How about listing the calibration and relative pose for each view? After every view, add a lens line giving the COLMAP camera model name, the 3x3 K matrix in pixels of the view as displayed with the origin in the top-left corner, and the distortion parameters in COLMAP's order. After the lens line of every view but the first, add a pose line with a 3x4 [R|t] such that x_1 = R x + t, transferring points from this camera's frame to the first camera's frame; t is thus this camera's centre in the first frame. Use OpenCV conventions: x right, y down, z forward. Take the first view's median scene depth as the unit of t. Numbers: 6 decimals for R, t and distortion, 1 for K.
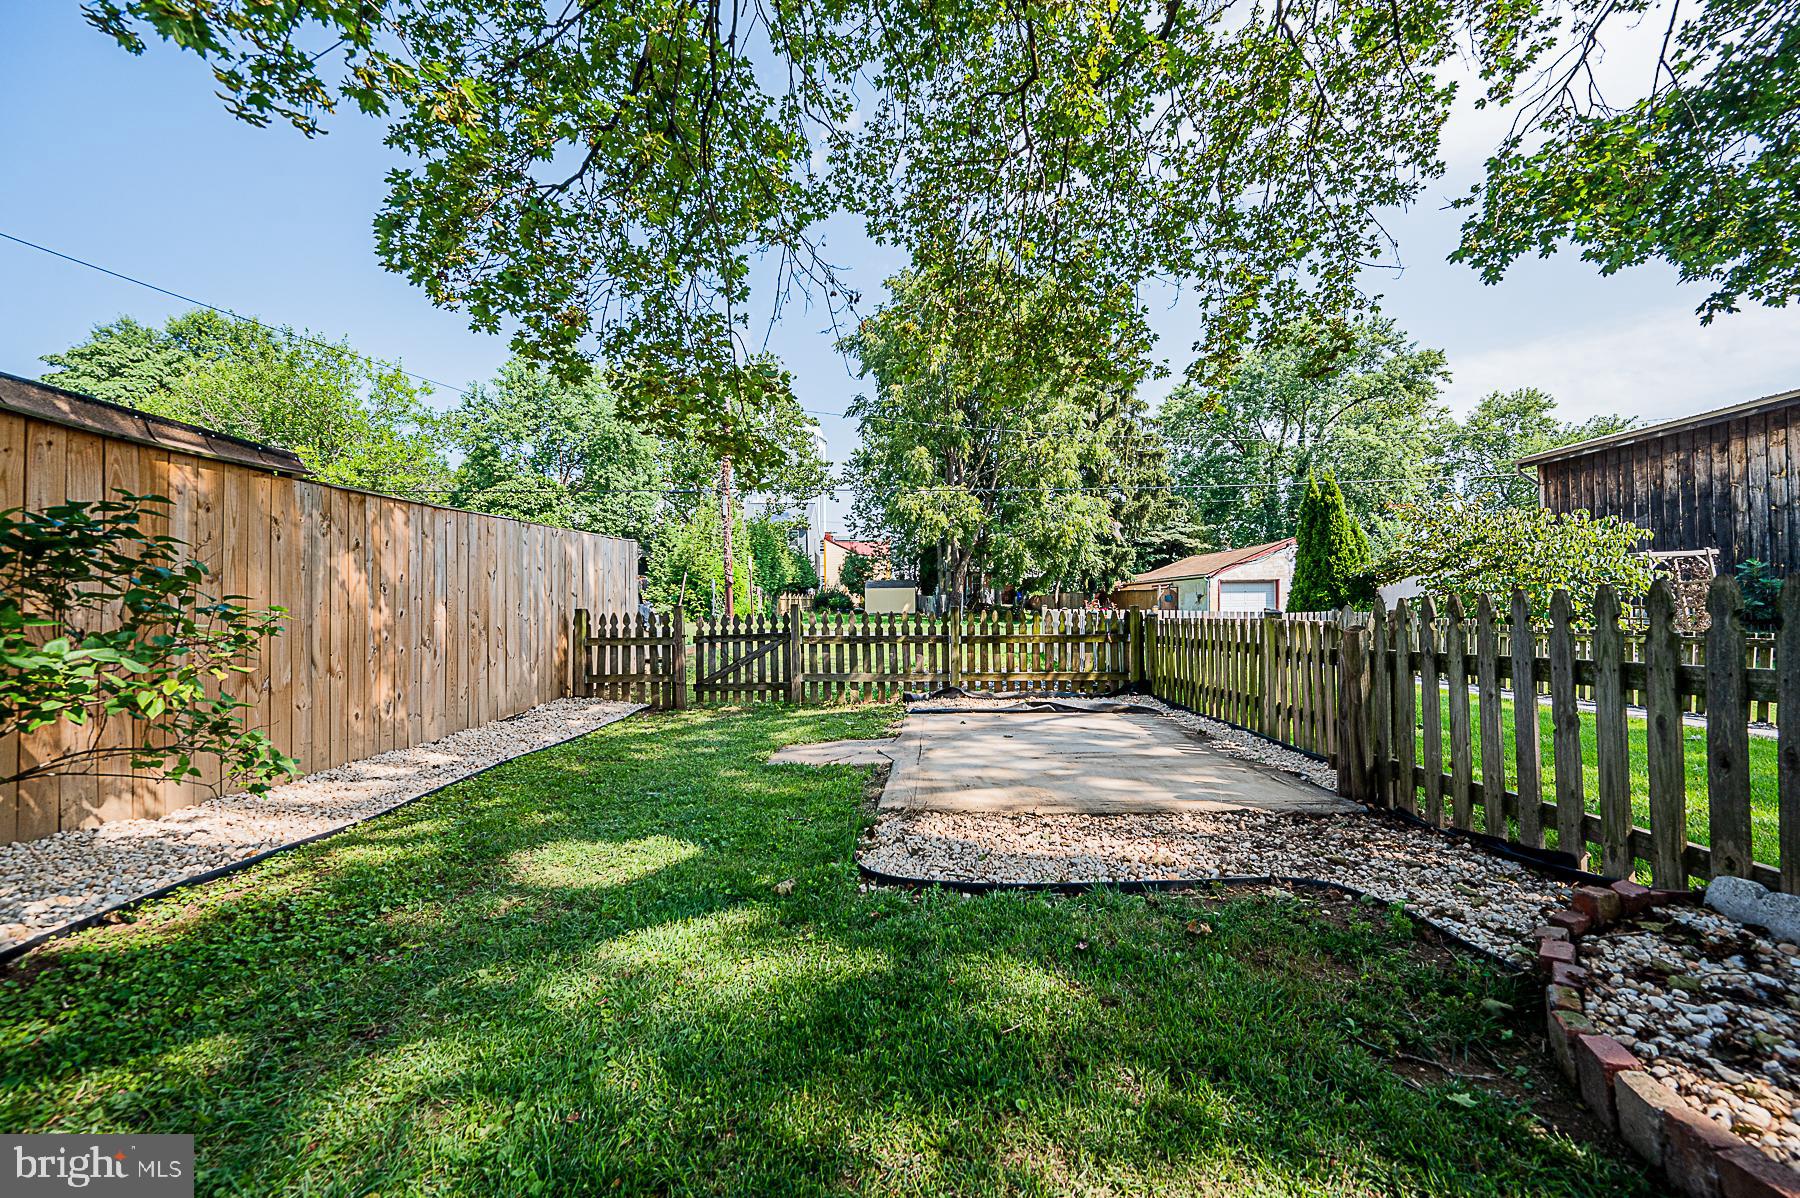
lens RADIAL K [[715.8, 0, 900.5], [0, 715.8, 605.7], [0, 0, 1]] dist [-0.001452, -0.000689]
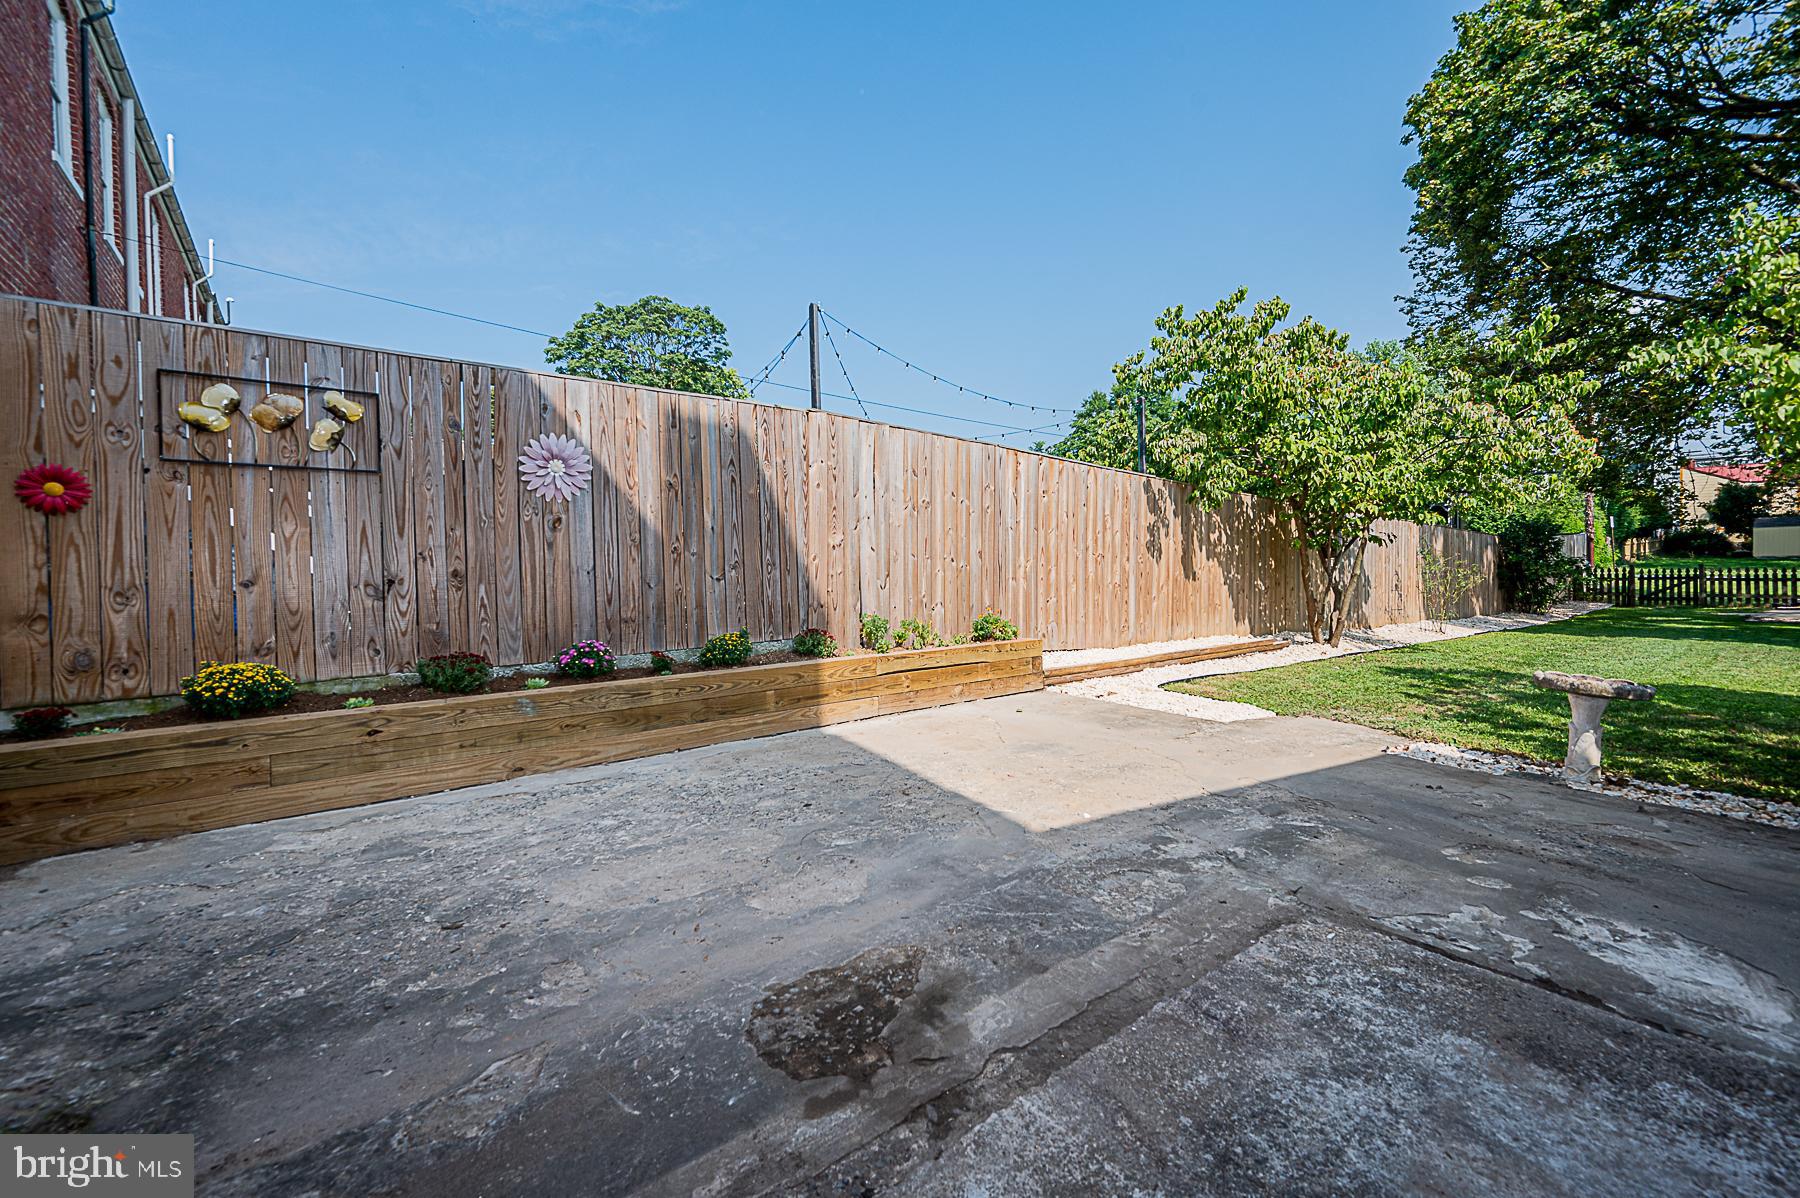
lens RADIAL K [[715.8, 0, 905.9], [0, 715.8, 589.1], [0, 0, 1]] dist [-0.001452, -0.000689]
pose [[0.604925, 0.023951, -0.795922, 0.138899], [0.020768, 0.998733, 0.045838, -0.081315], [0.796011, -0.044258, 0.603661, -2.501554]]
